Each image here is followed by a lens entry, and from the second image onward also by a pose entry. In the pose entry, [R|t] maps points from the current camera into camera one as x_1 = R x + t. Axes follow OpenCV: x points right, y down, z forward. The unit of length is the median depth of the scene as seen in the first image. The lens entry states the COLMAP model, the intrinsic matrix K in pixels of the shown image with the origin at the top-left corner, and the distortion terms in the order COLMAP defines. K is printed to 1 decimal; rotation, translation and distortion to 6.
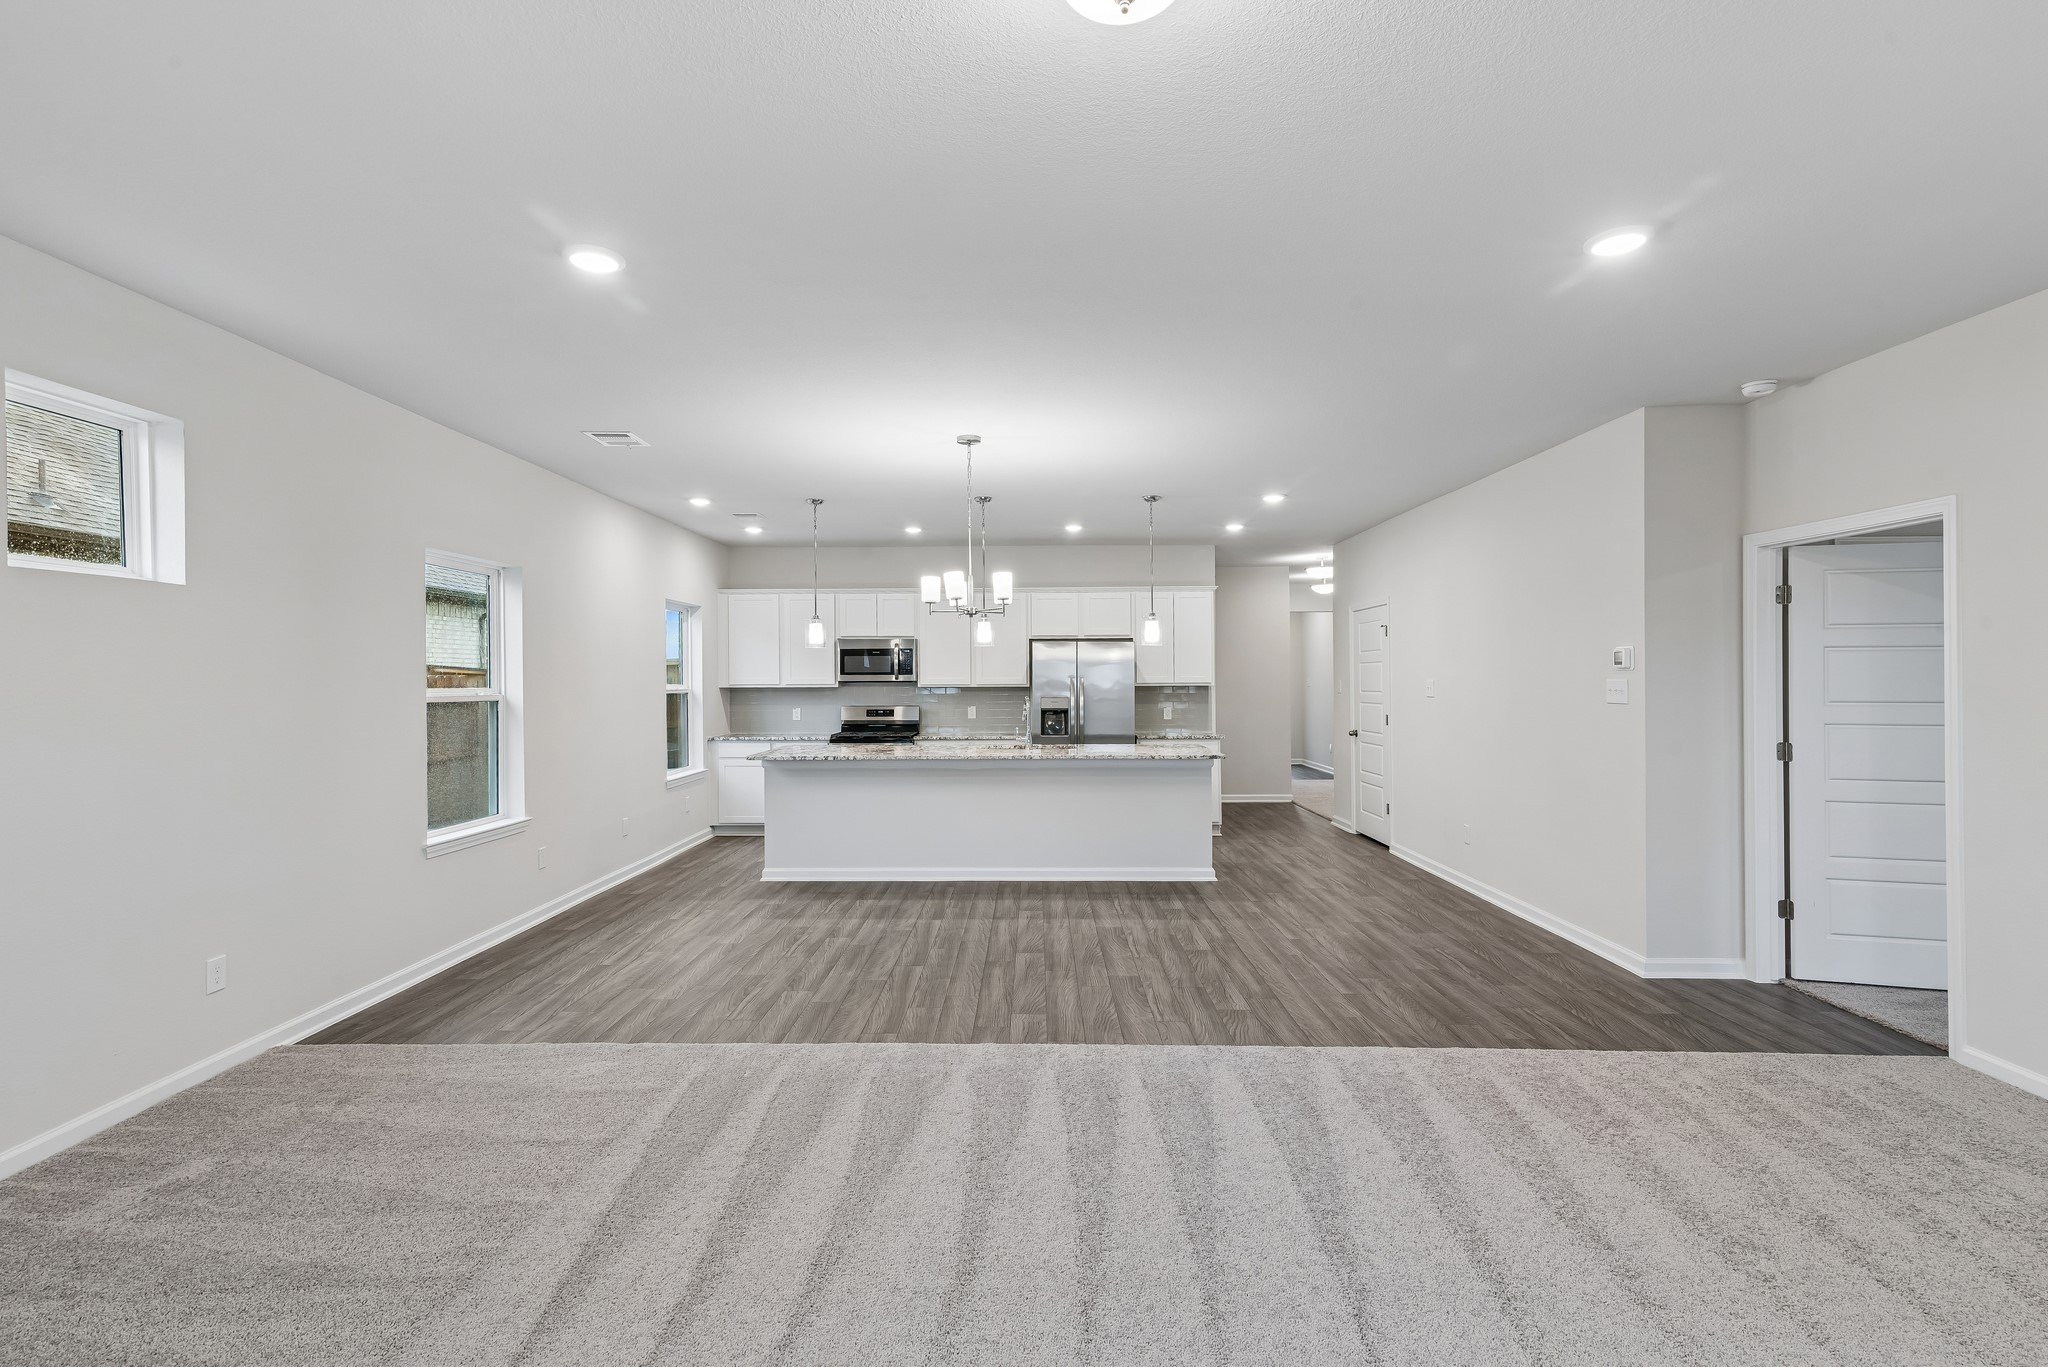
lens RADIAL K [[935.3, 0, 1018.4], [0, 935.3, 700.8], [0, 0, 1]] dist [0.014895, -0.003197]
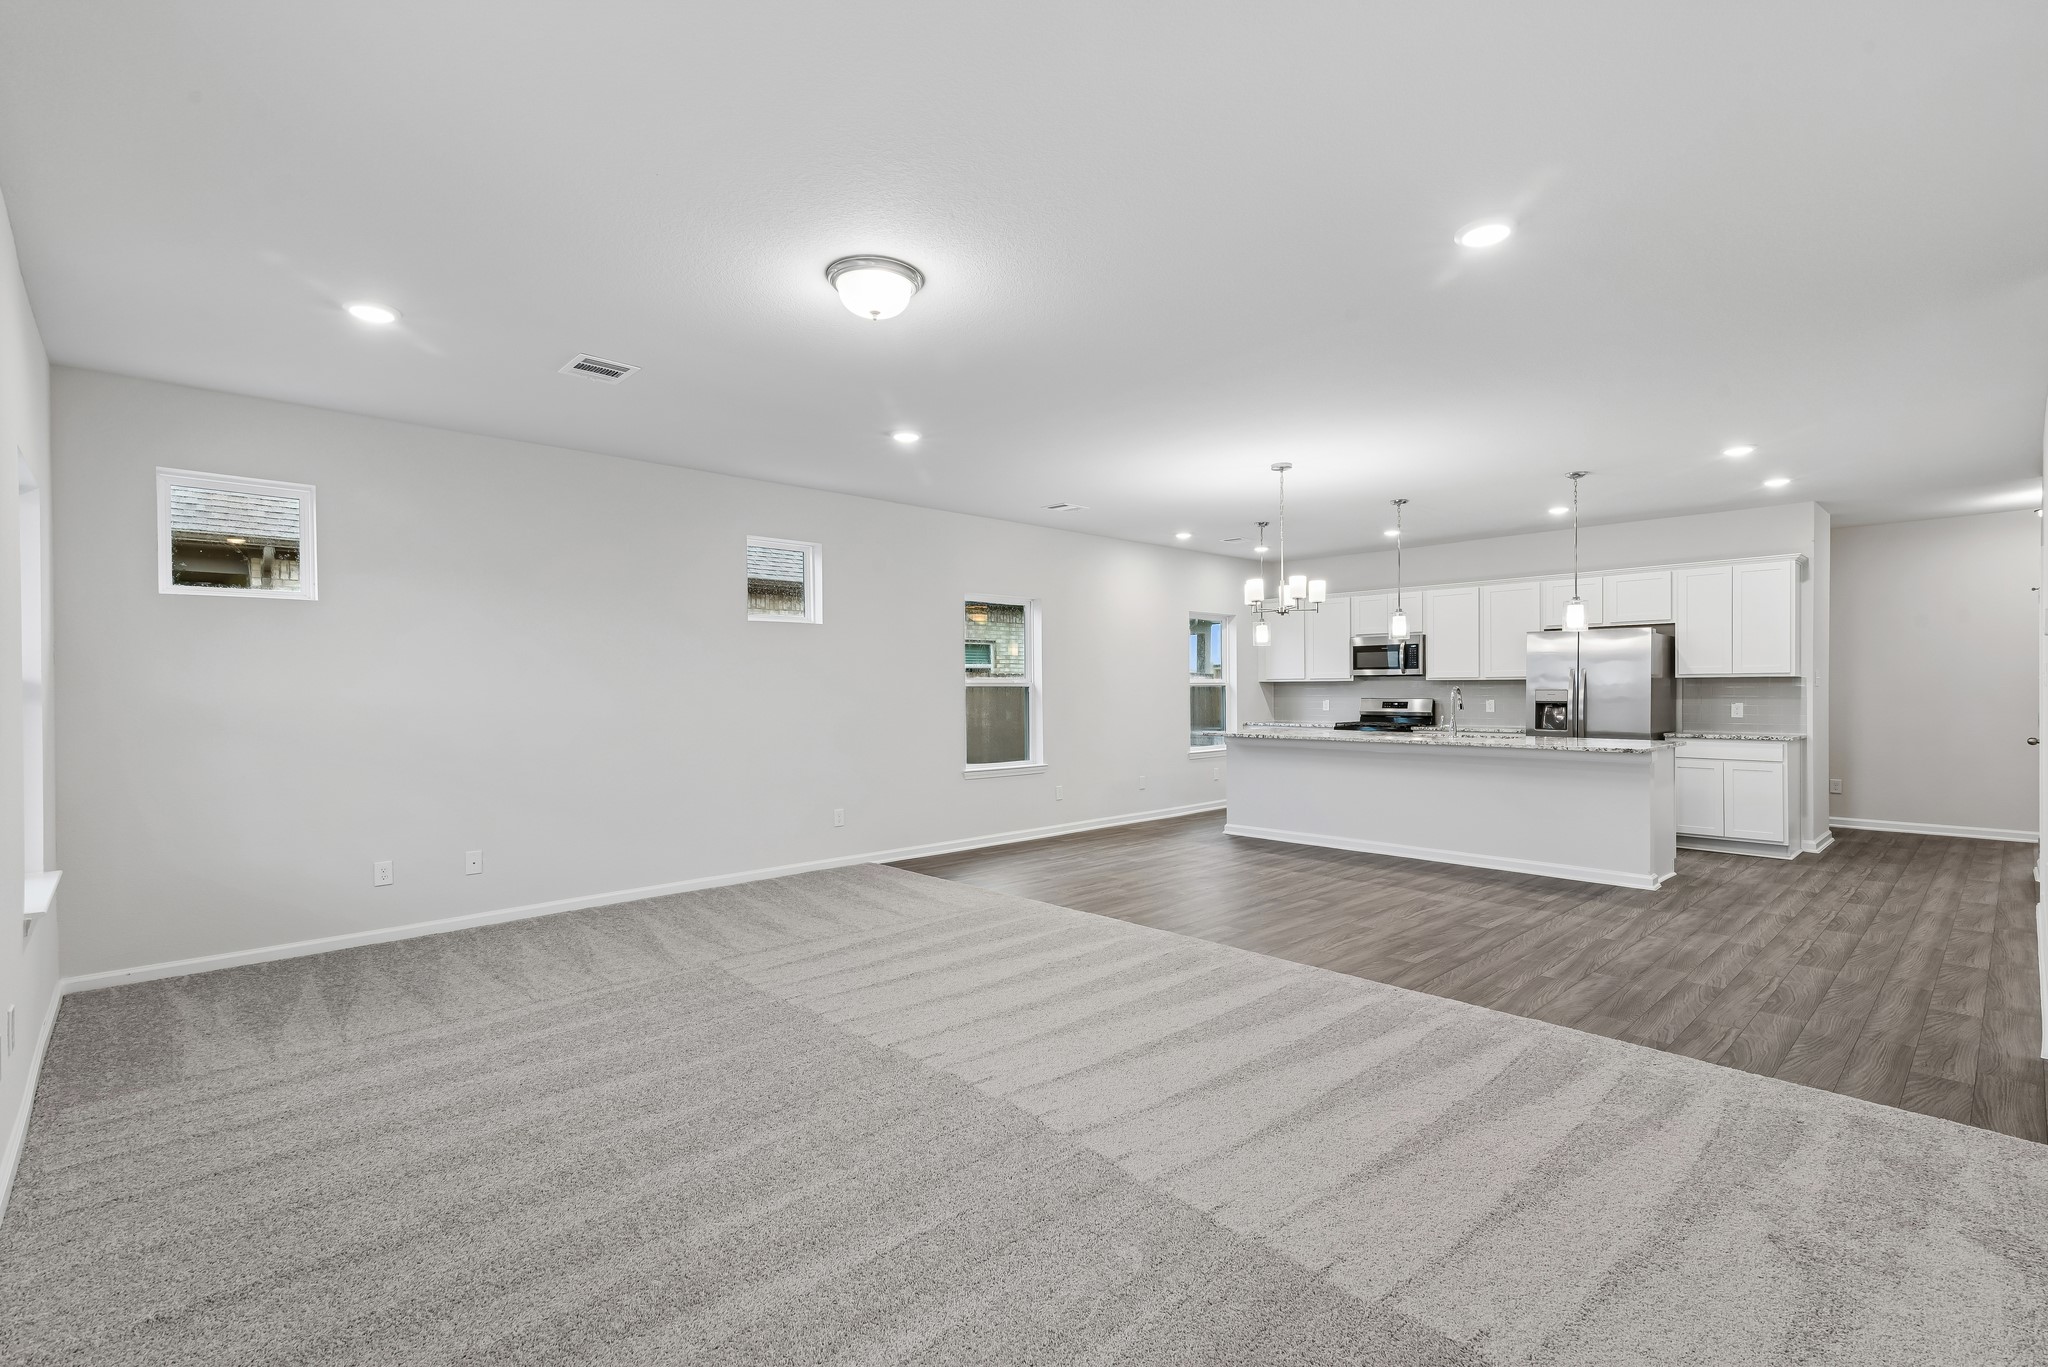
lens RADIAL K [[935.3, 0, 1039.9], [0, 935.3, 695.9], [0, 0, 1]] dist [0.014895, -0.003197]
pose [[0.706513, 0.005612, -0.707677, 0.606773], [-0.014337, 0.999877, -0.006384, 0.028793], [0.707554, 0.014657, 0.706507, -0.068071]]
